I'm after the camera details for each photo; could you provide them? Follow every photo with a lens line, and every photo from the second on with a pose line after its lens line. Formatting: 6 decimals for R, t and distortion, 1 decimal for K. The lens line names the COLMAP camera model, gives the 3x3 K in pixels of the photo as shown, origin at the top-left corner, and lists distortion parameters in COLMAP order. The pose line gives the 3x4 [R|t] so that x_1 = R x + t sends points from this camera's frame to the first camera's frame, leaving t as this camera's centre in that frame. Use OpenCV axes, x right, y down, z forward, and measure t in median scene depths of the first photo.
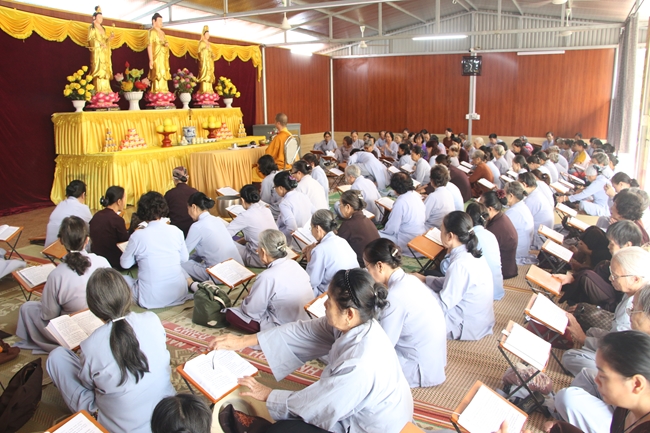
lens RADIAL K [[528.4, 0, 328.5], [0, 528.4, 217.2], [0, 0, 1]] dist [-0.134831, 0.075255]
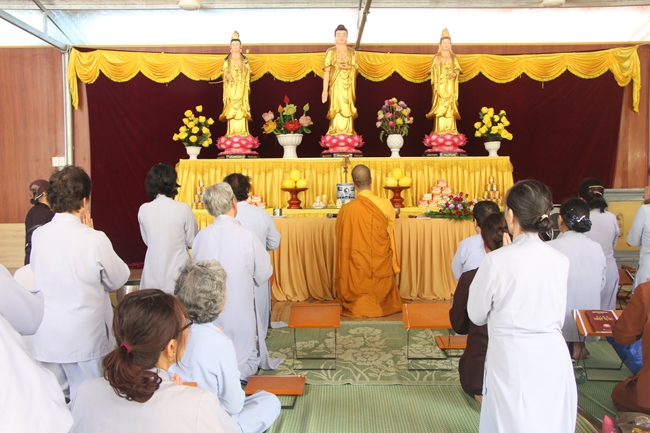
lens RADIAL K [[657.3, 0, 312.3], [0, 657.3, 223.1], [0, 0, 1]] dist [-0.073647, 0.000000]
pose [[0.429410, 0.060296, -0.901095, 0.427633], [-0.181213, 0.983229, -0.020564, -0.084664], [0.884742, 0.172120, 0.433135, 0.526264]]
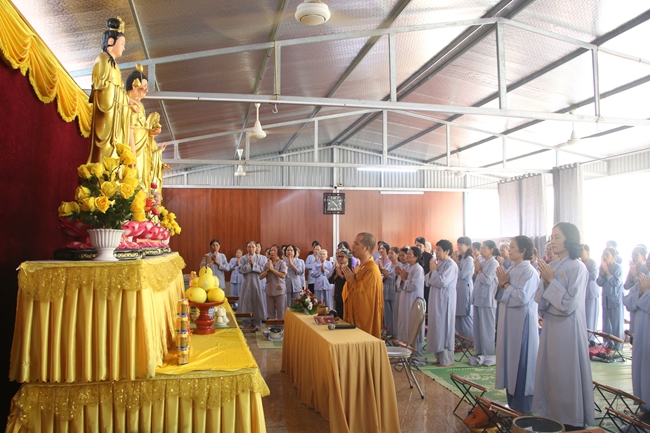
lens RADIAL K [[528.4, 0, 323.9], [0, 528.4, 216.1], [0, 0, 1]] dist [-0.134831, 0.075255]
pose [[0.791704, 0.036412, 0.609819, -0.433828], [0.126627, 0.966762, -0.222120, -0.098028], [-0.597638, 0.253073, 0.760778, 0.450297]]
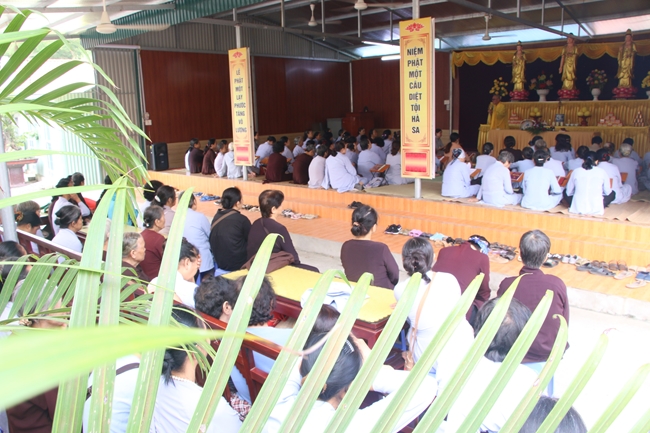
lens RADIAL K [[528.4, 0, 321.7], [0, 528.4, 216.4], [0, 0, 1]] dist [-0.134831, 0.075255]
pose [[-0.297972, 0.212638, -0.930590, 1.125282], [-0.159613, 0.950051, 0.268193, -0.156323], [0.941136, 0.228448, -0.249149, 0.700553]]
